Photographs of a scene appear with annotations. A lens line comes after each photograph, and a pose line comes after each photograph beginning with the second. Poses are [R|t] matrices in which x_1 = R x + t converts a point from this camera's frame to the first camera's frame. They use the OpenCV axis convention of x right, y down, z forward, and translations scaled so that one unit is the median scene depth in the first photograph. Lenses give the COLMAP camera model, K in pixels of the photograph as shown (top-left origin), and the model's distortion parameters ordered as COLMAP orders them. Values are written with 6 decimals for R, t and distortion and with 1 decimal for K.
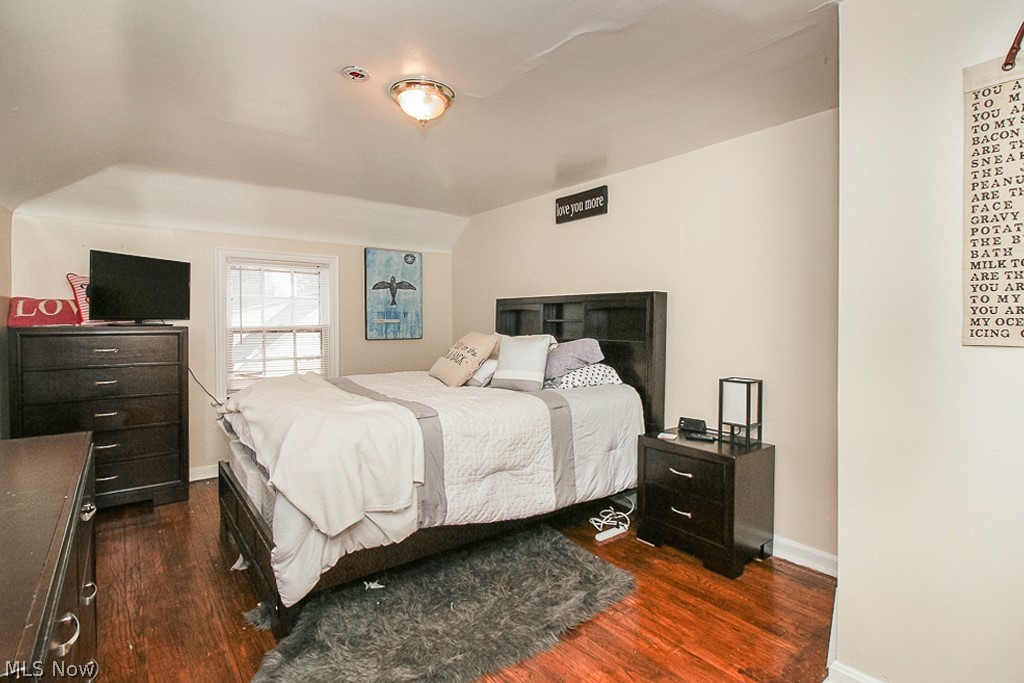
lens RADIAL K [[481.2, 0, 508.1], [0, 481.2, 335.8], [0, 0, 1]] dist [0.007419, -0.005693]
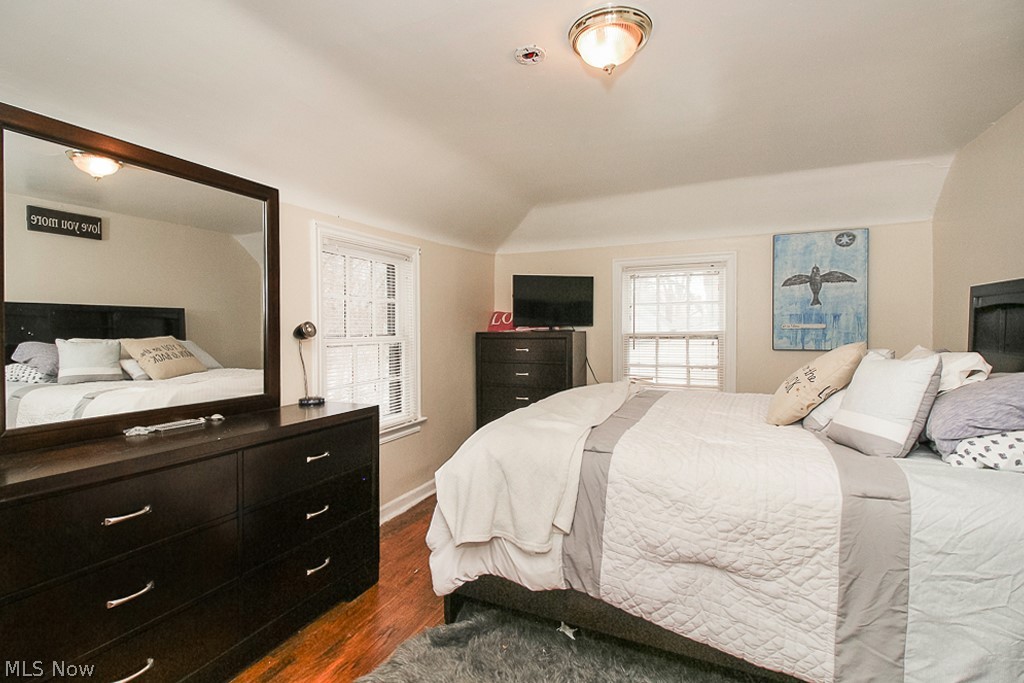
lens RADIAL K [[481.2, 0, 514.5], [0, 481.2, 341.6], [0, 0, 1]] dist [0.007419, -0.005693]
pose [[0.475398, 0.023590, -0.879455, 0.243152], [-0.022750, 0.999636, 0.014516, -0.008427], [0.879477, 0.013107, 0.475761, 0.281522]]
